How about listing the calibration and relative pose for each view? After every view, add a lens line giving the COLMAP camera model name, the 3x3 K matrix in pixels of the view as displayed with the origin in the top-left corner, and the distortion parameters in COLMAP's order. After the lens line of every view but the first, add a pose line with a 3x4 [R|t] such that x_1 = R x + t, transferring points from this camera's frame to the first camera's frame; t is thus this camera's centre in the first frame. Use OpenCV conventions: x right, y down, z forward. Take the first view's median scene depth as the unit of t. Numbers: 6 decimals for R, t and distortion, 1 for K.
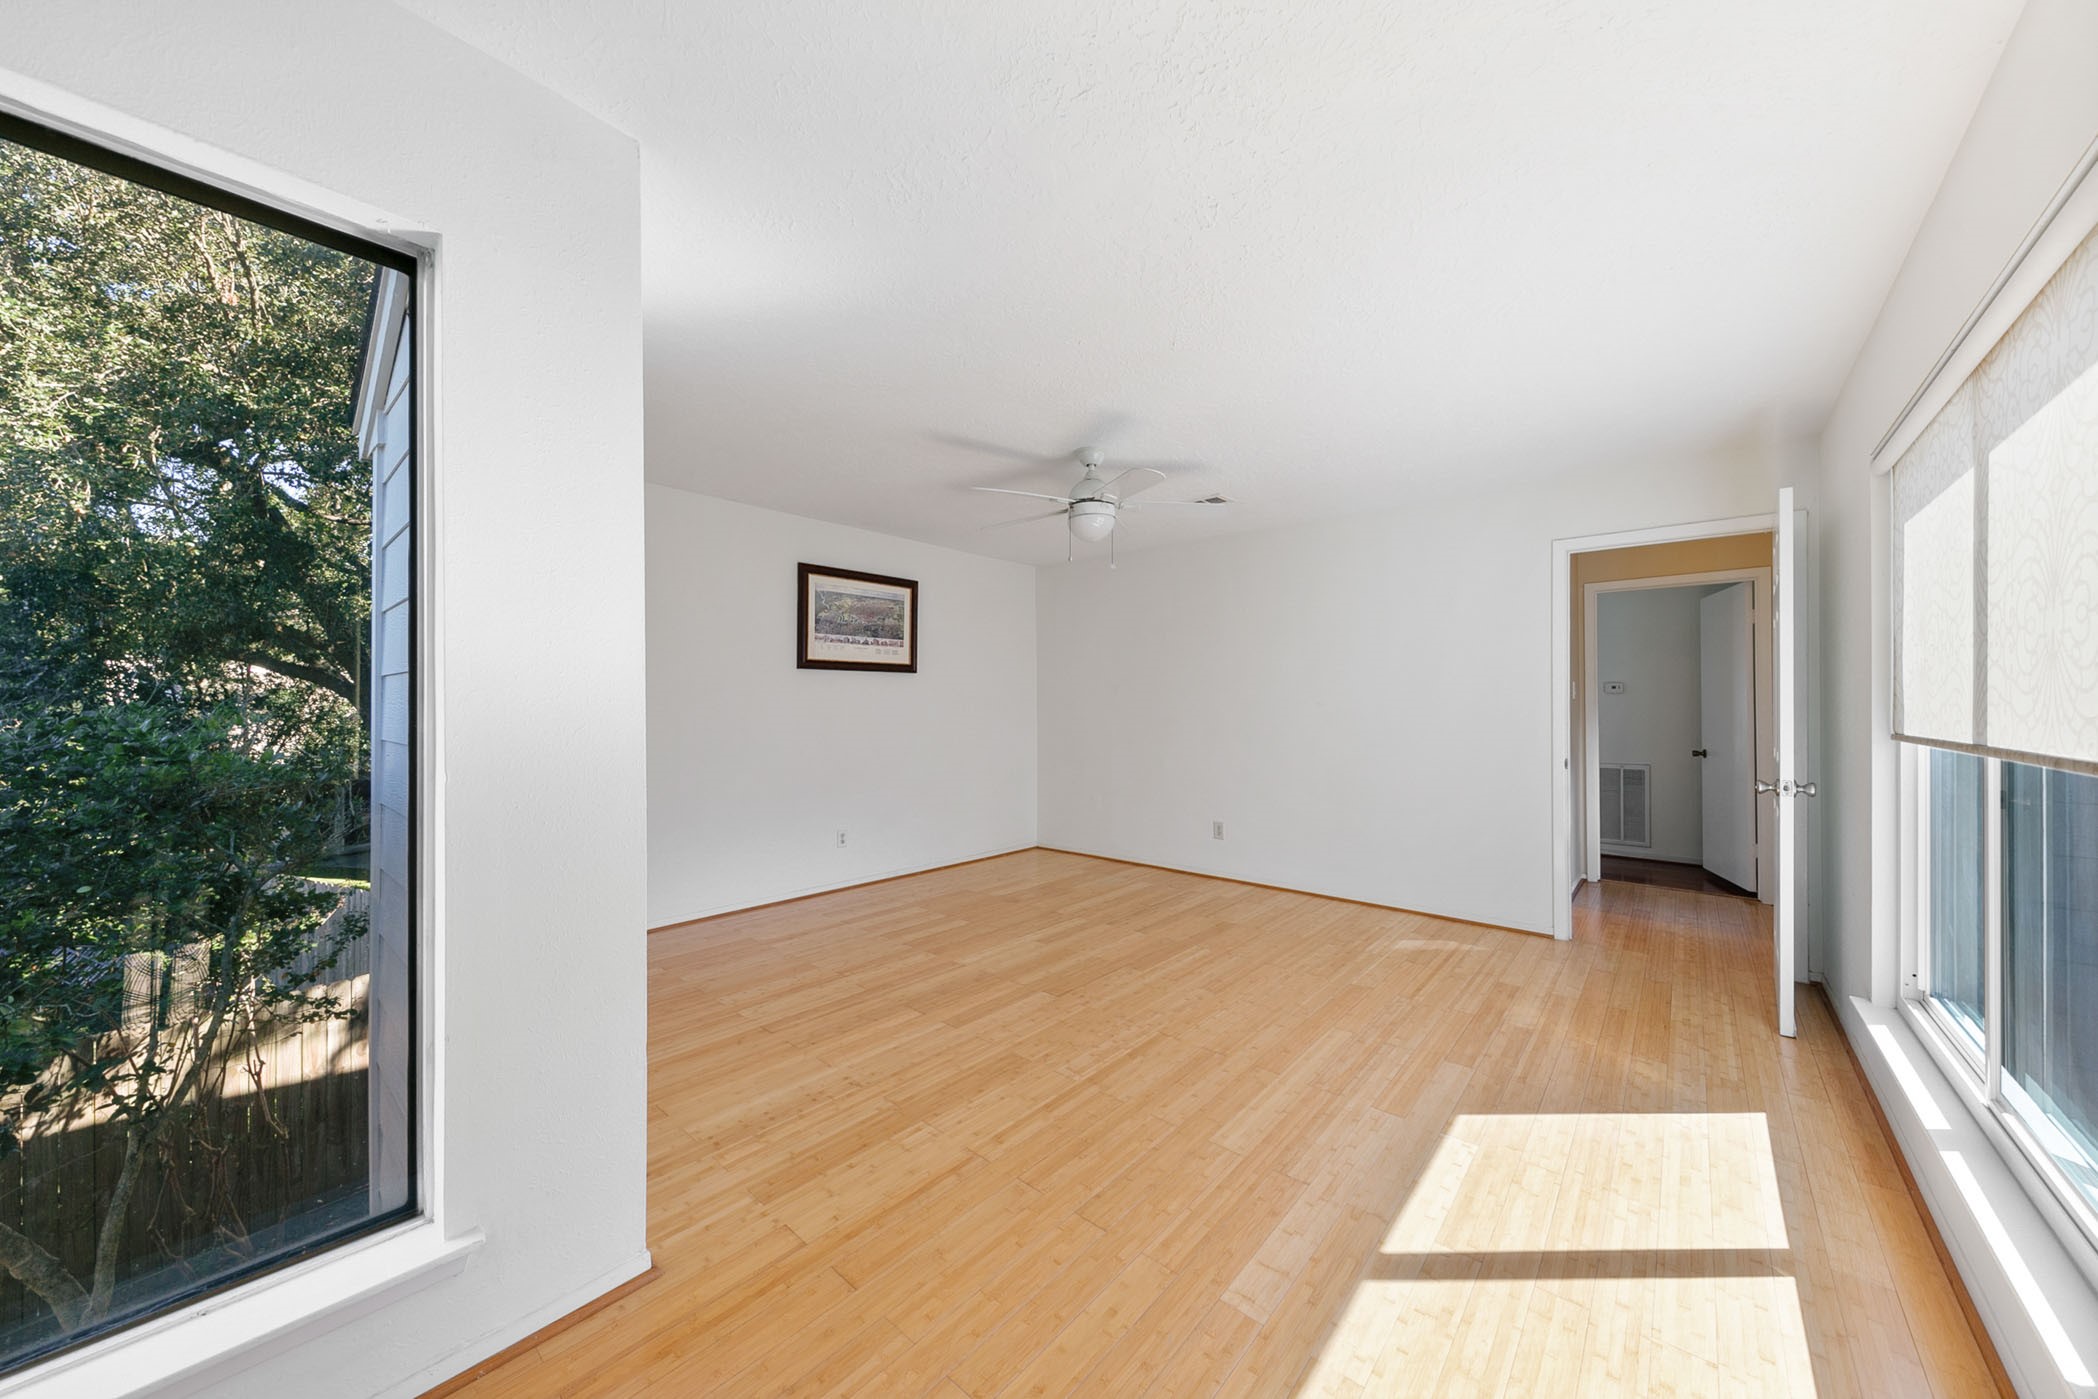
lens RADIAL K [[724.5, 0, 1053.9], [0, 724.5, 710.8], [0, 0, 1]] dist [0.015123, -0.005720]
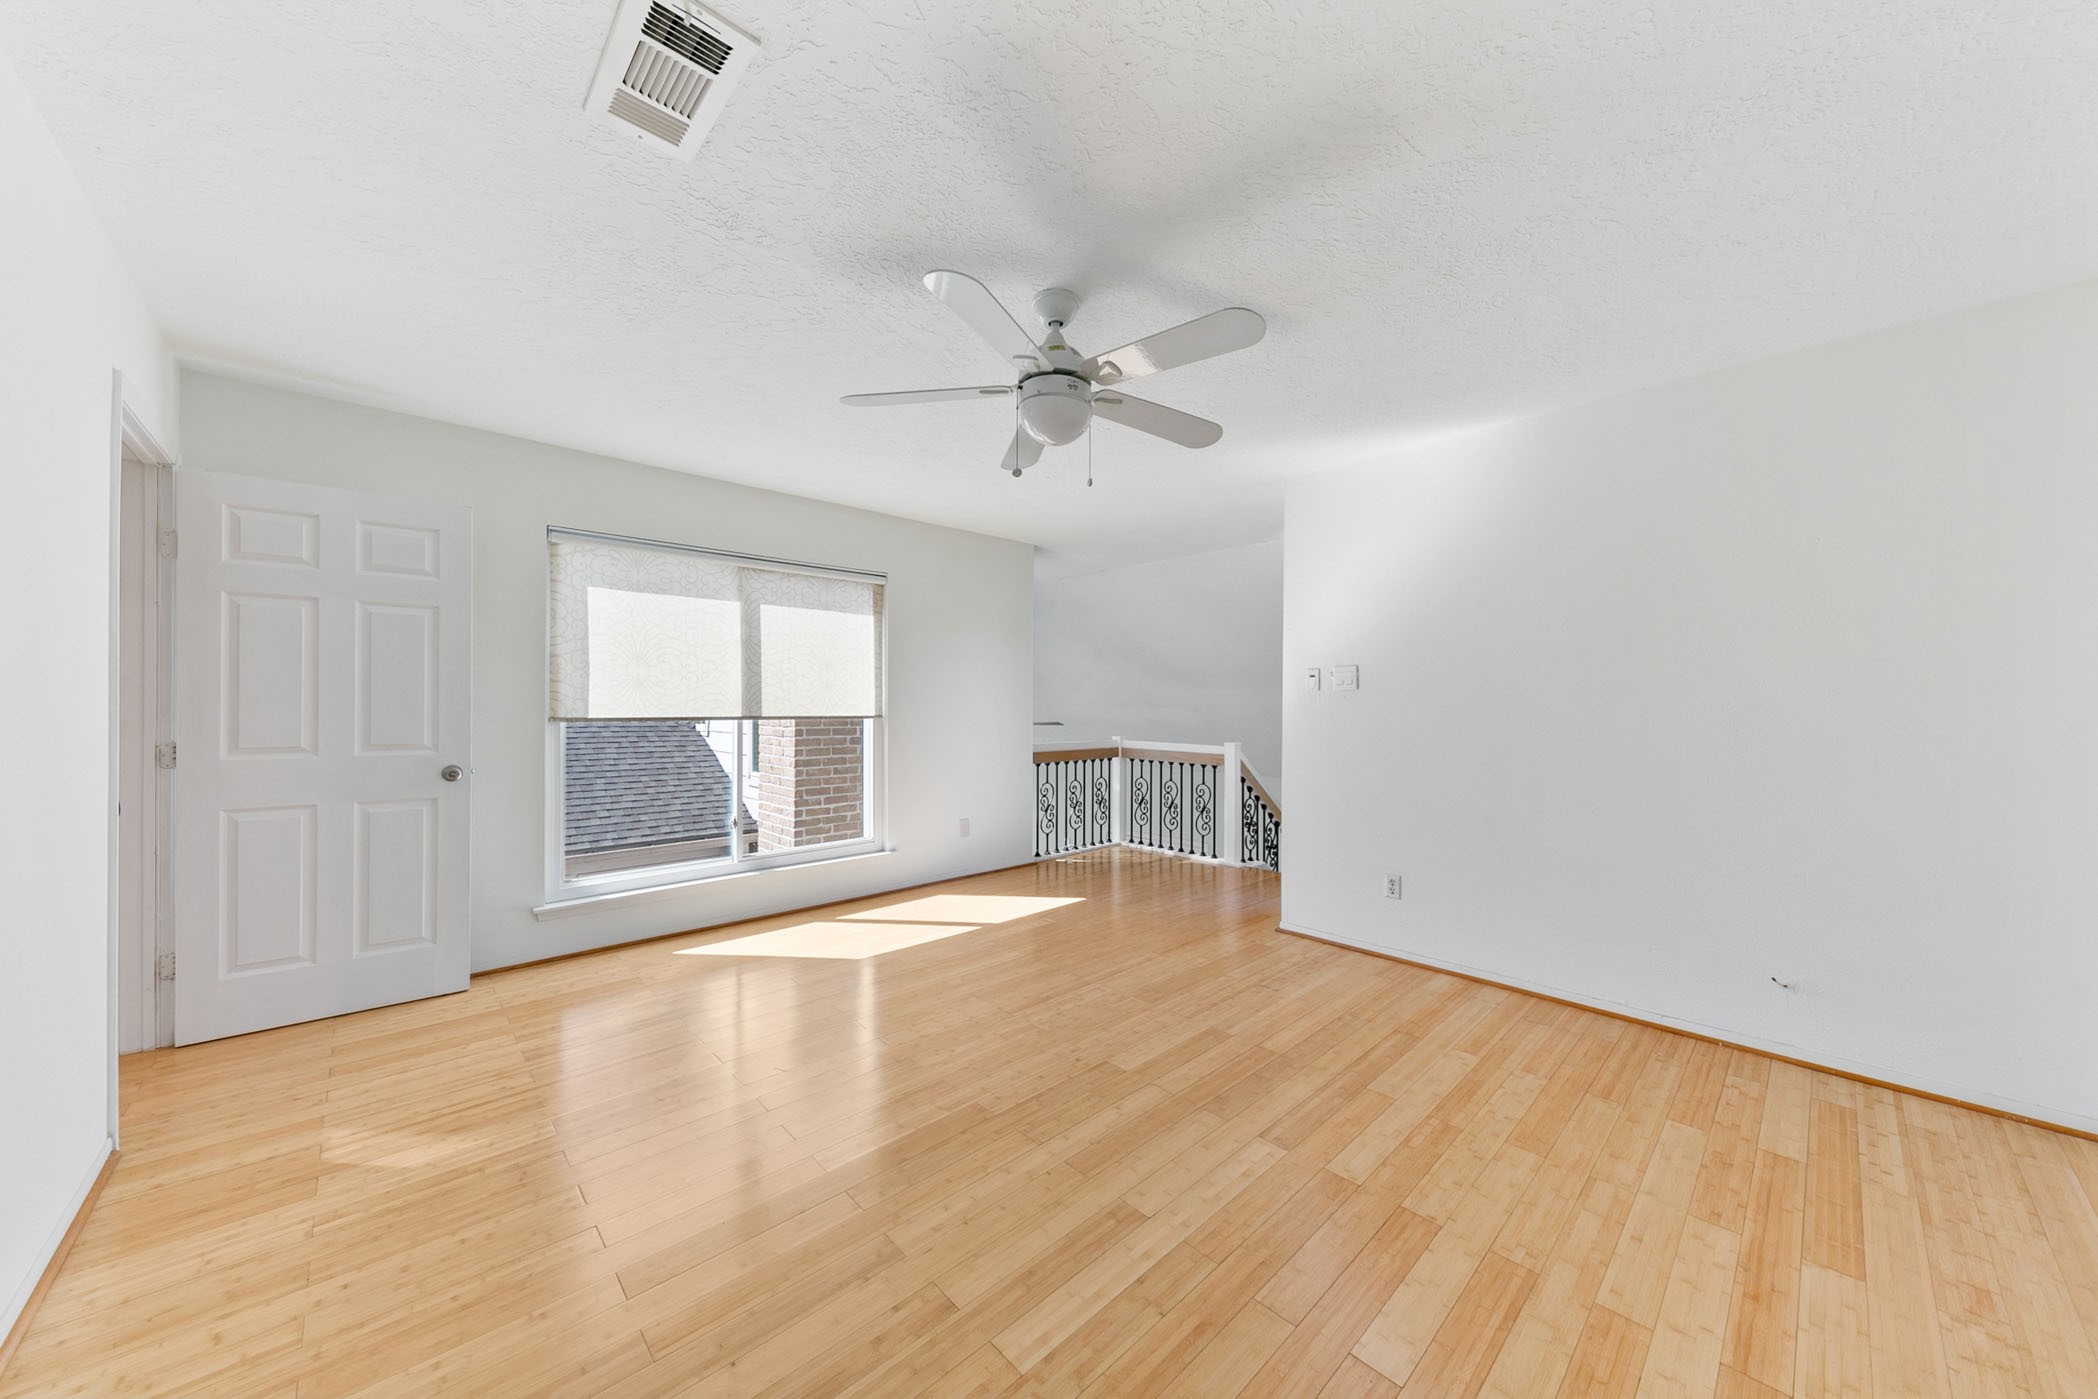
lens RADIAL K [[724.5, 0, 1053.9], [0, 724.5, 710.8], [0, 0, 1]] dist [0.015123, -0.005720]
pose [[-0.994892, -0.007167, 0.100688, -0.013181], [-0.005679, 0.999871, 0.015057, -0.007545], [-0.100783, 0.014408, -0.994804, 1.696031]]
